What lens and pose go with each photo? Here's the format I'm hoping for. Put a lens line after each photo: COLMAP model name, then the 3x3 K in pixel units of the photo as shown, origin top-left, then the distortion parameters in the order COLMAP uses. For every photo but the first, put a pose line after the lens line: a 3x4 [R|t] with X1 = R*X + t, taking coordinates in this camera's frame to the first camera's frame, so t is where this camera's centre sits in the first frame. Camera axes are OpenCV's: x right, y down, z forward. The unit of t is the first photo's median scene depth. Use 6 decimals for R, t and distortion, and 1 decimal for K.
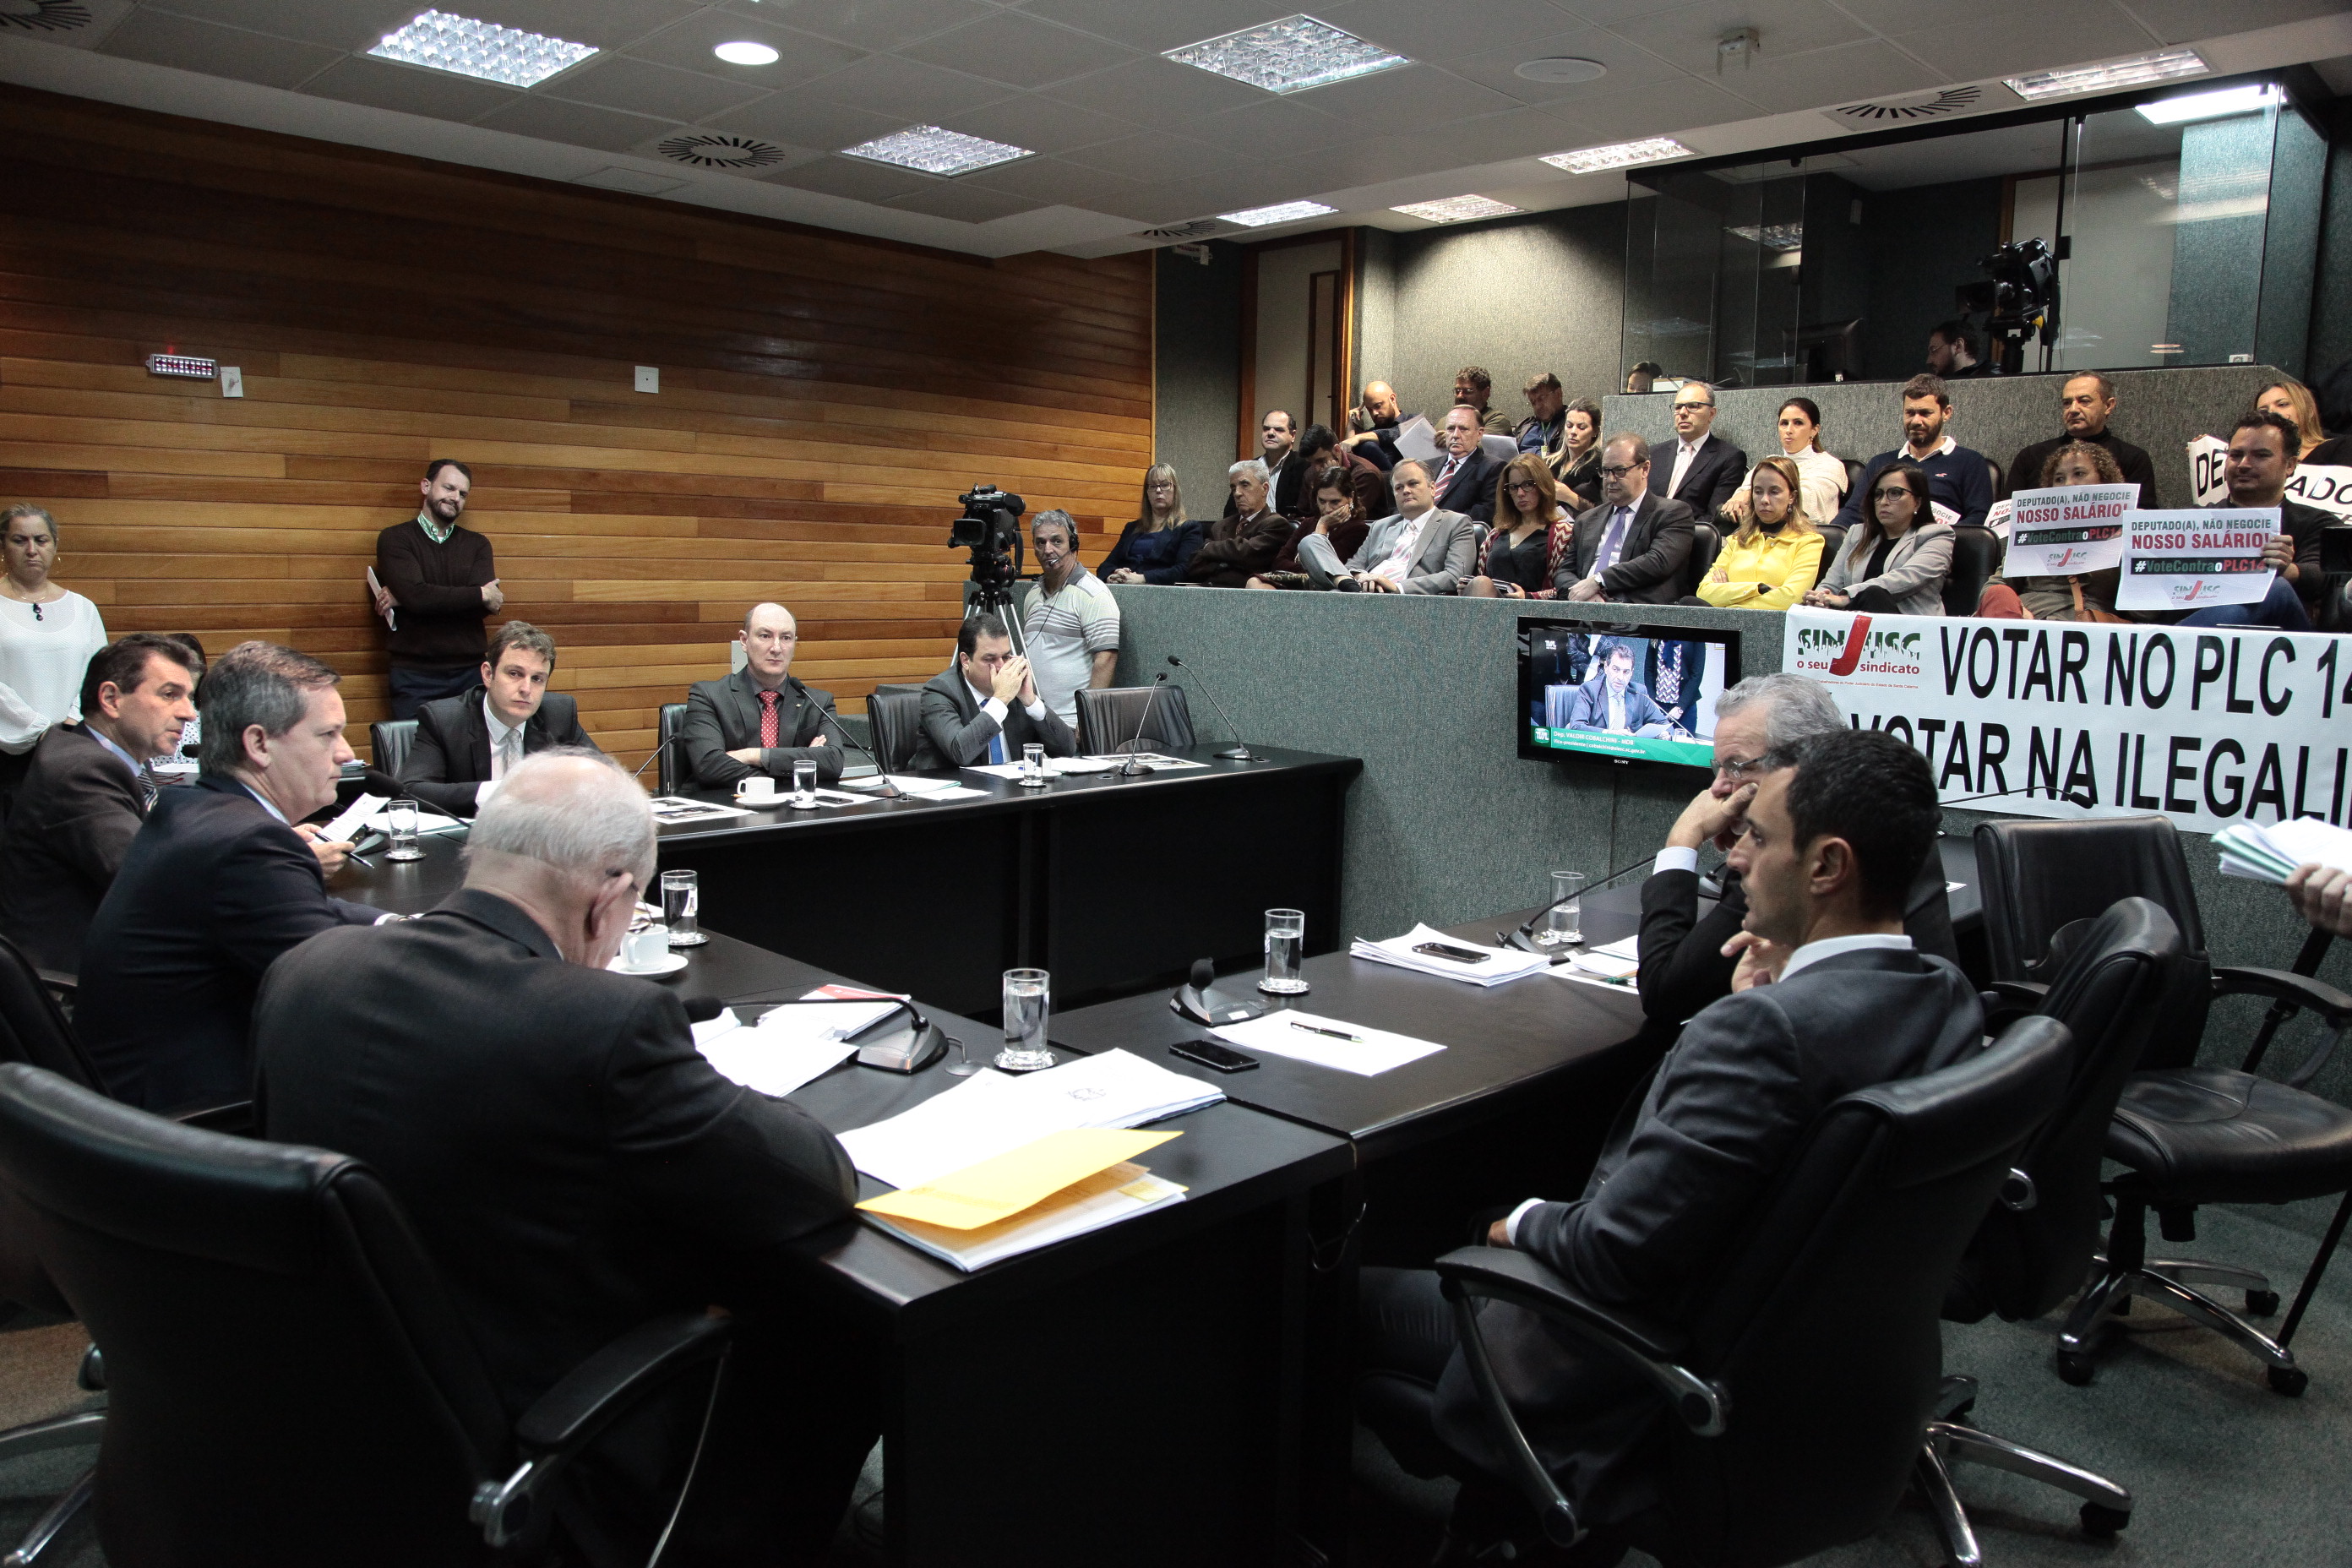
lens RADIAL K [[1625.8, 0, 1183.3], [0, 1625.8, 768.5], [0, 0, 1]] dist [-0.111872, 0.072823]
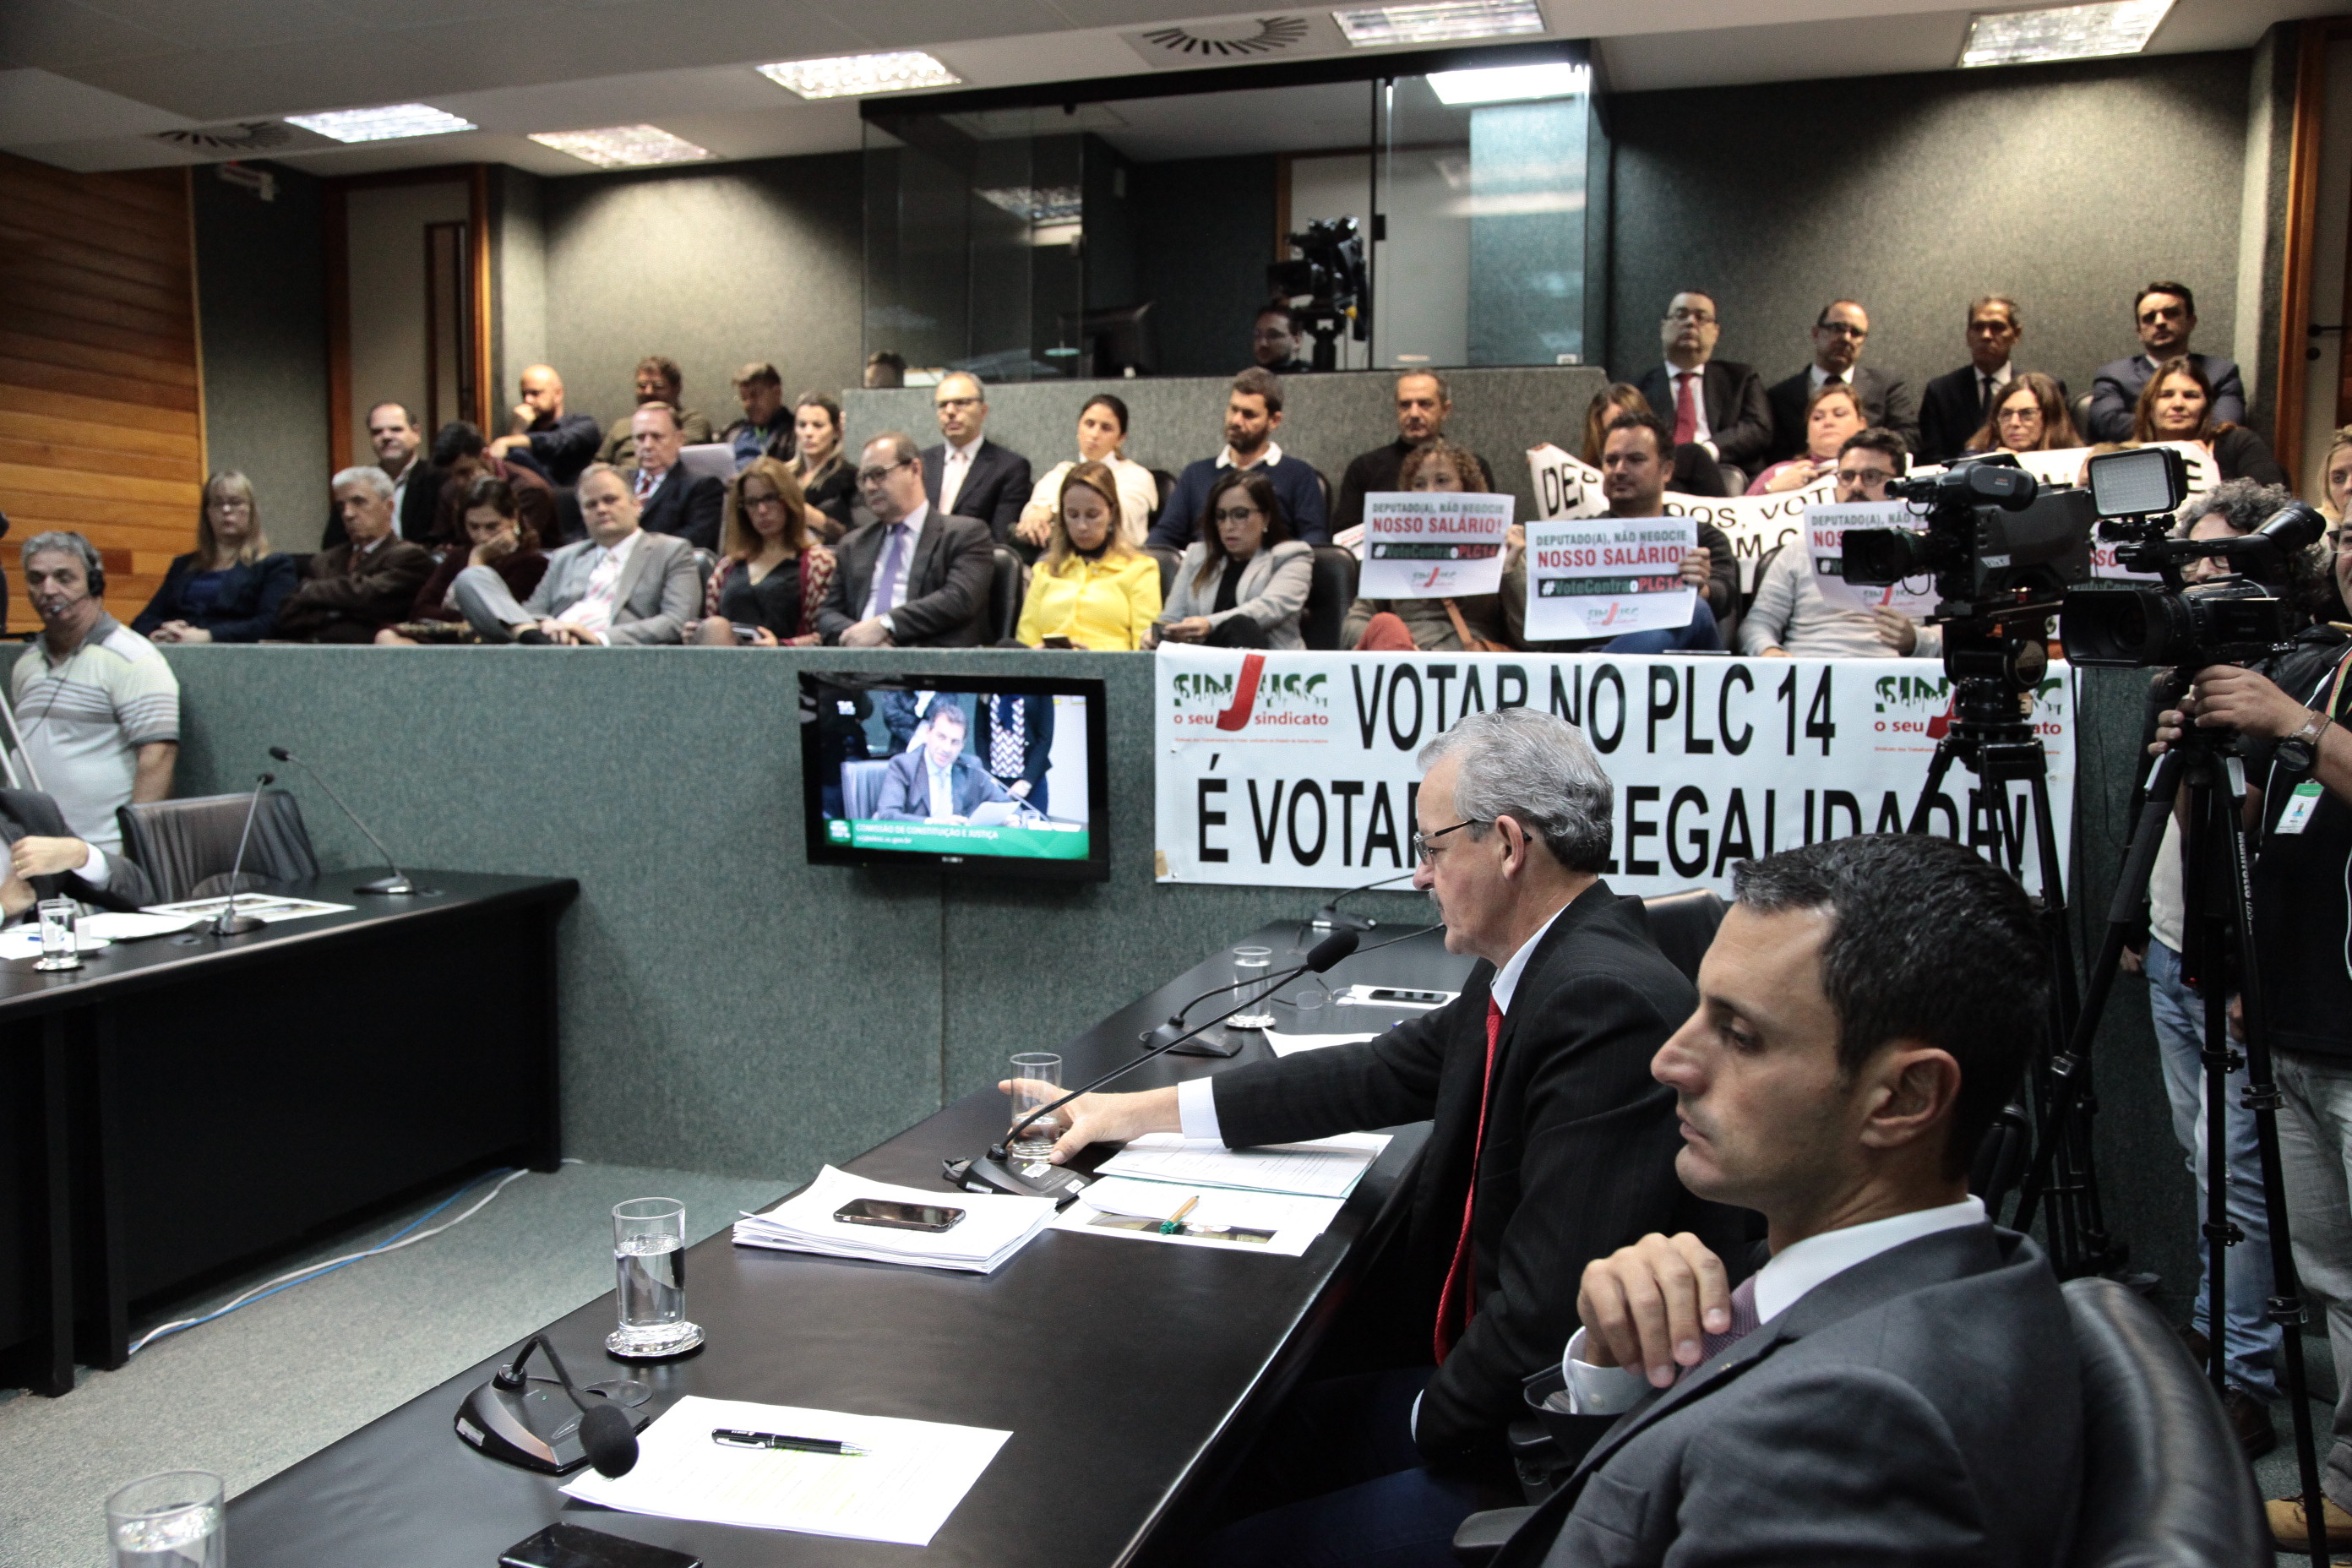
lens RADIAL K [[1861.9, 0, 1174.8], [0, 1861.9, 797.3], [0, 0, 1]] dist [-0.090480, 0.103047]
pose [[0.887297, -0.057589, 0.457589, -0.025823], [0.070544, 0.997445, -0.011258, -0.013857], [-0.455771, 0.042270, 0.889093, 0.158580]]
